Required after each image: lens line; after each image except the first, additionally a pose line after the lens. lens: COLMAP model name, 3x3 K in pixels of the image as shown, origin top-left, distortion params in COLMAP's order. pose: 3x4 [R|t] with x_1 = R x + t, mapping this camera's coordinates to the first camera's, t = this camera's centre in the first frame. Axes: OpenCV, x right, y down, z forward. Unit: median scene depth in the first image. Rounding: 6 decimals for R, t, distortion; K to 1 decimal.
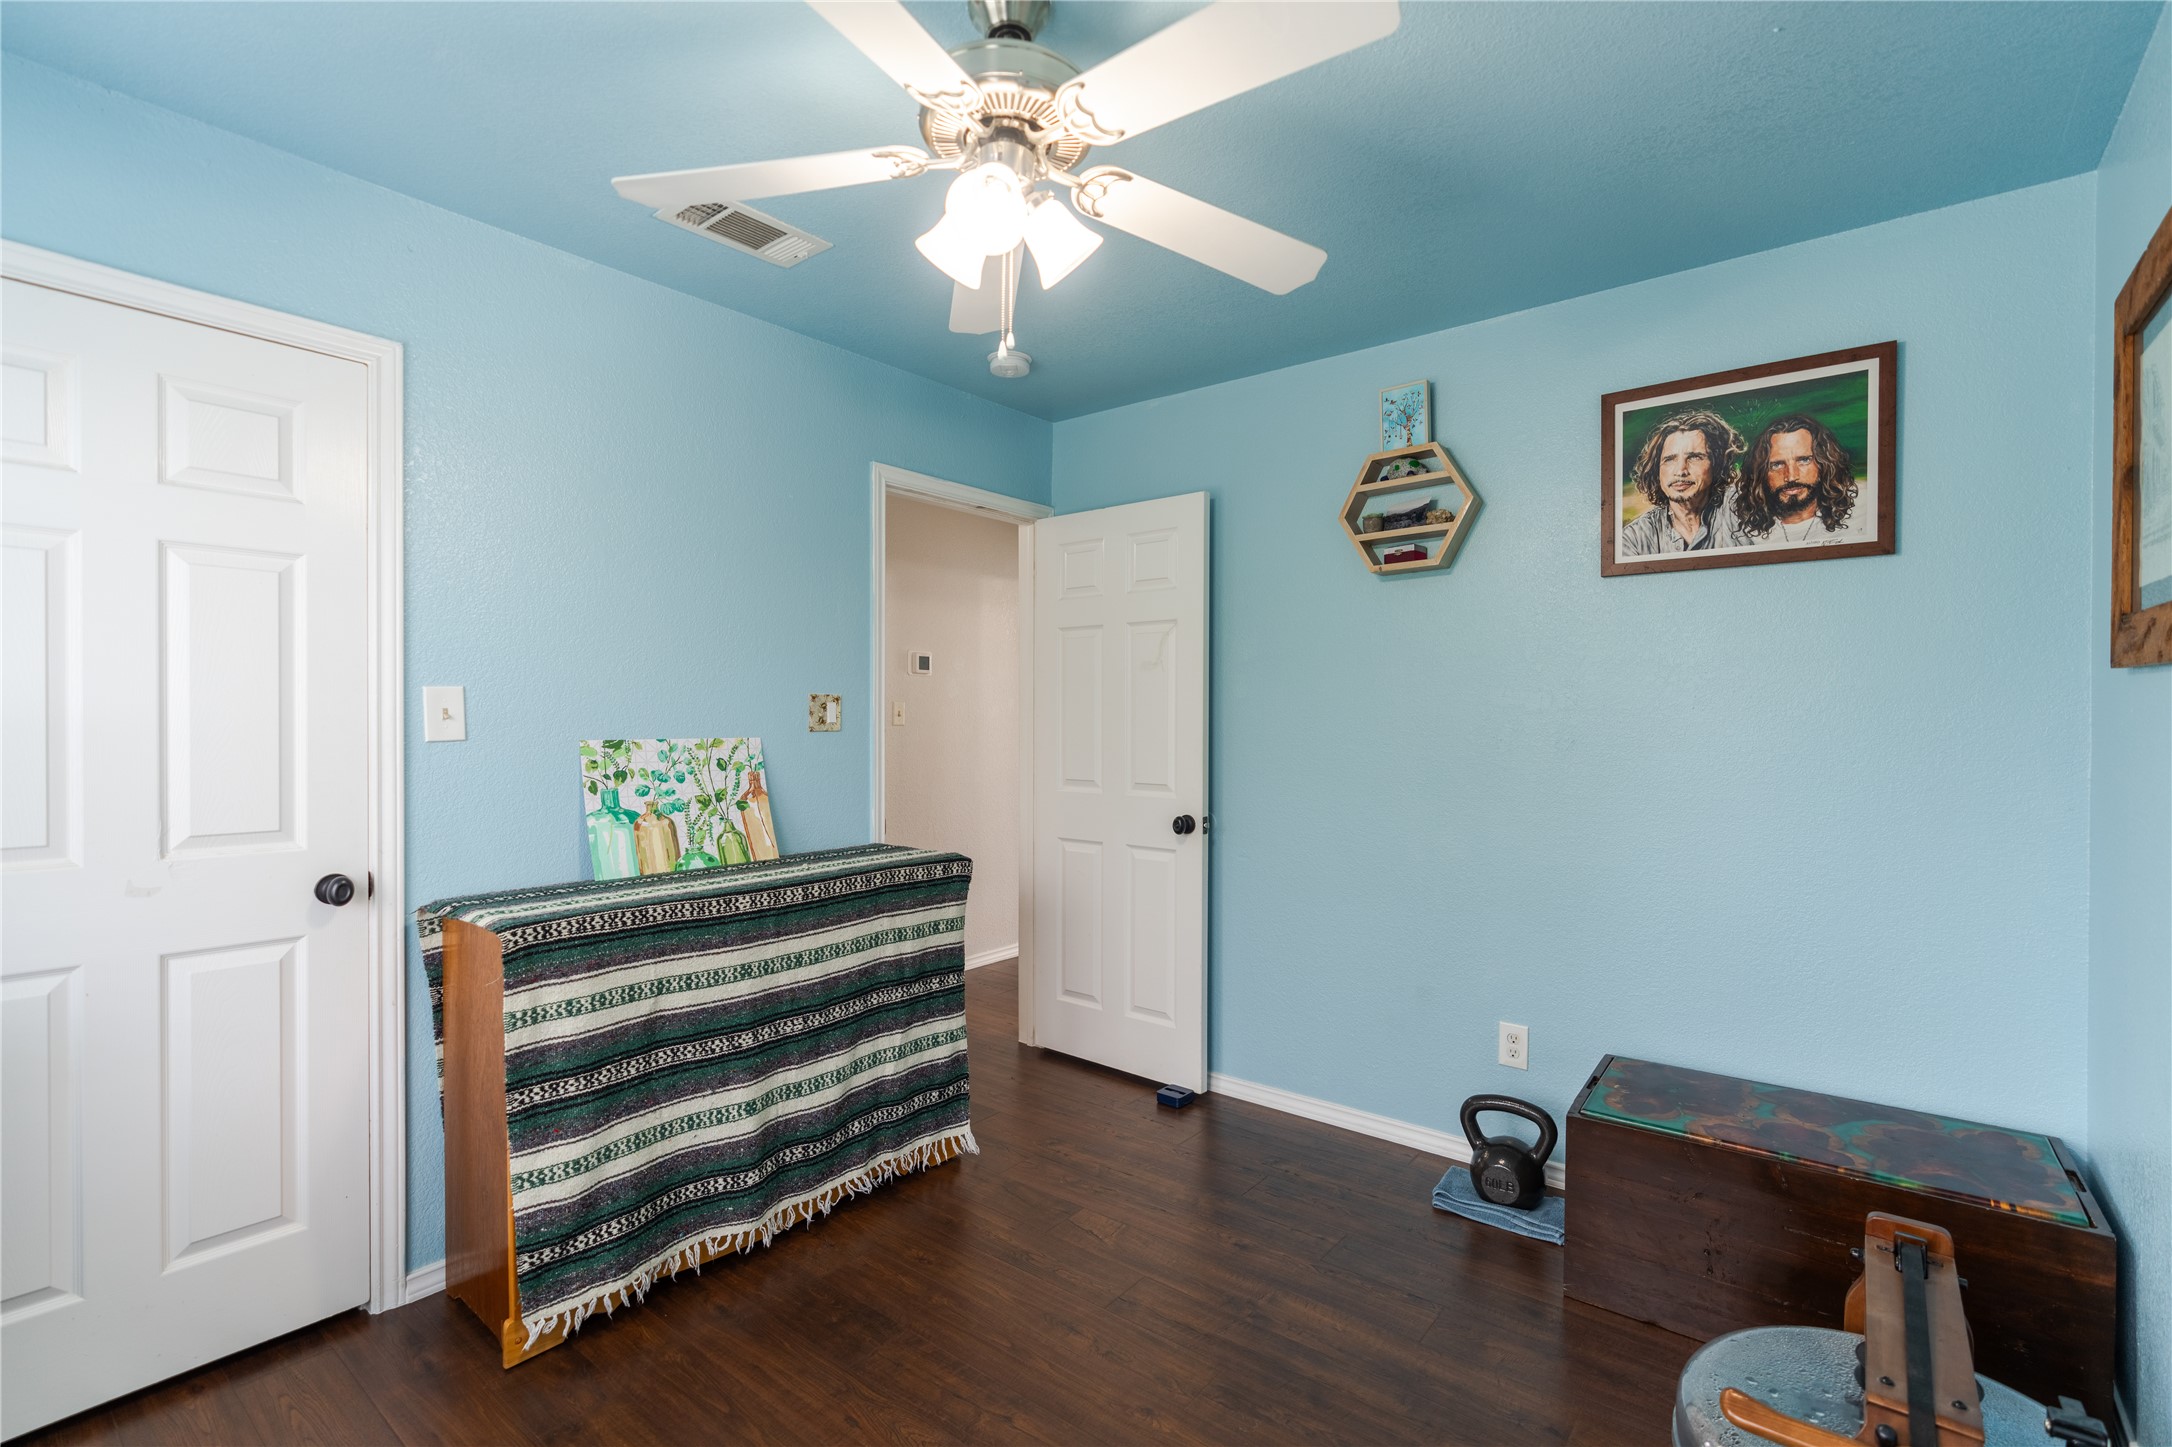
lens RADIAL K [[972.4, 0, 1096.7], [0, 972.4, 725.6], [0, 0, 1]] dist [-0.005194, 0.000189]
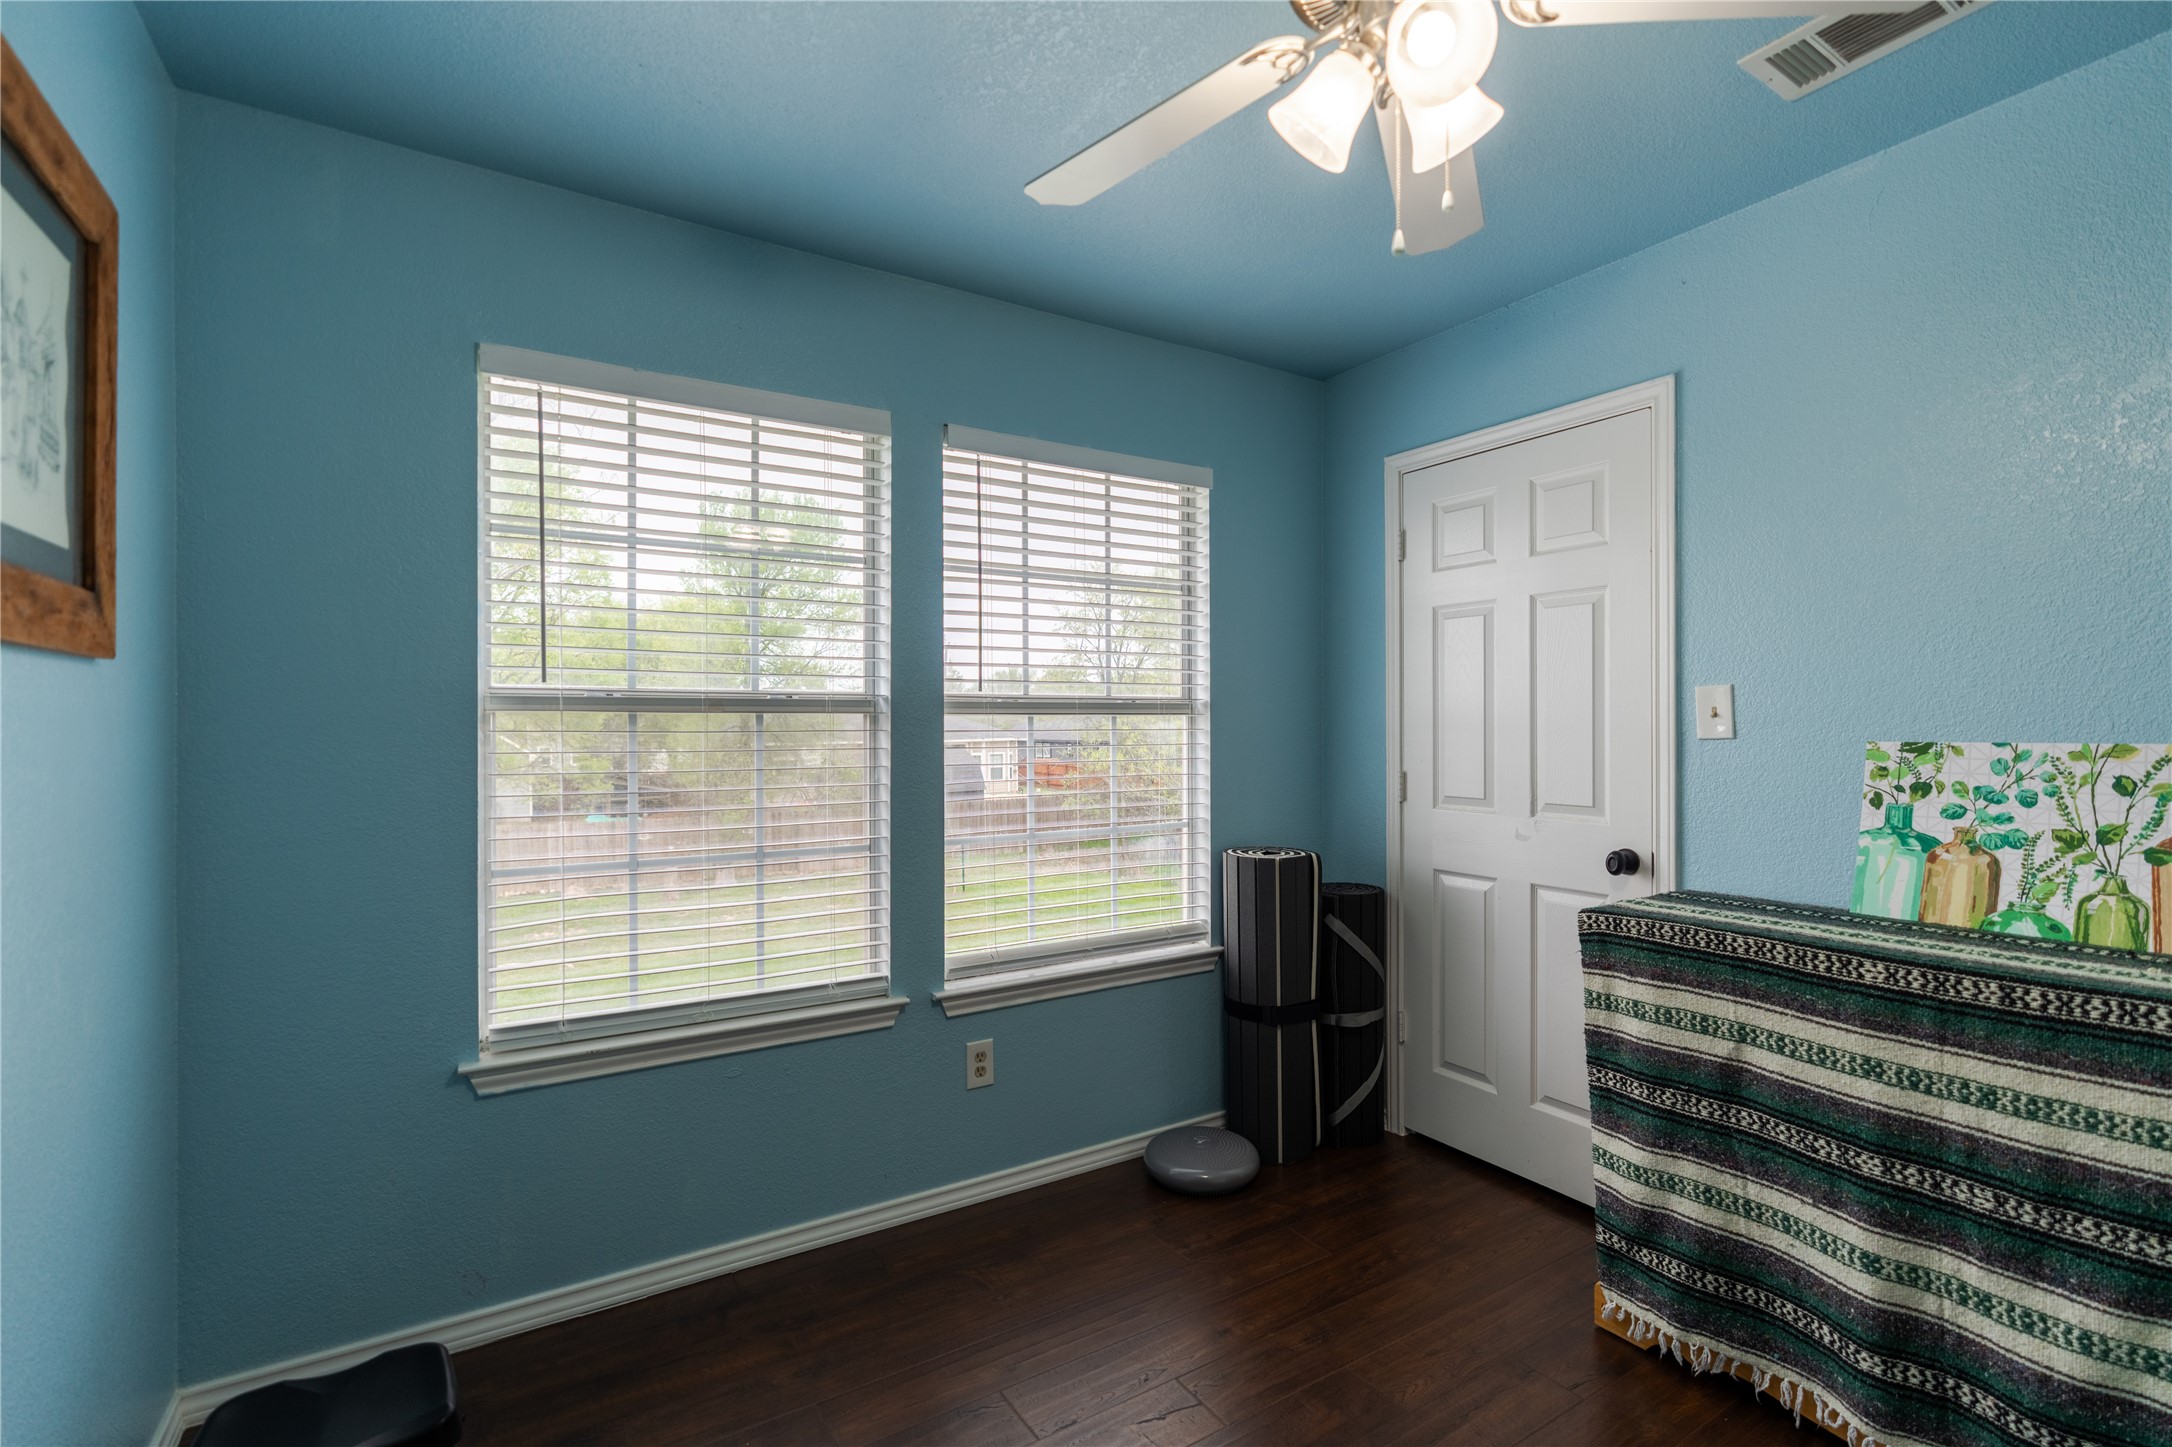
lens RADIAL K [[998.0, 0, 1134.0], [0, 998.0, 732.5], [0, 0, 1]] dist [-0.000734, -0.000329]
pose [[-0.308606, 0.002792, -0.951186, 0.464219], [-0.003869, 0.999984, 0.004191, 0.006282], [0.951182, 0.004974, -0.308590, 0.664353]]
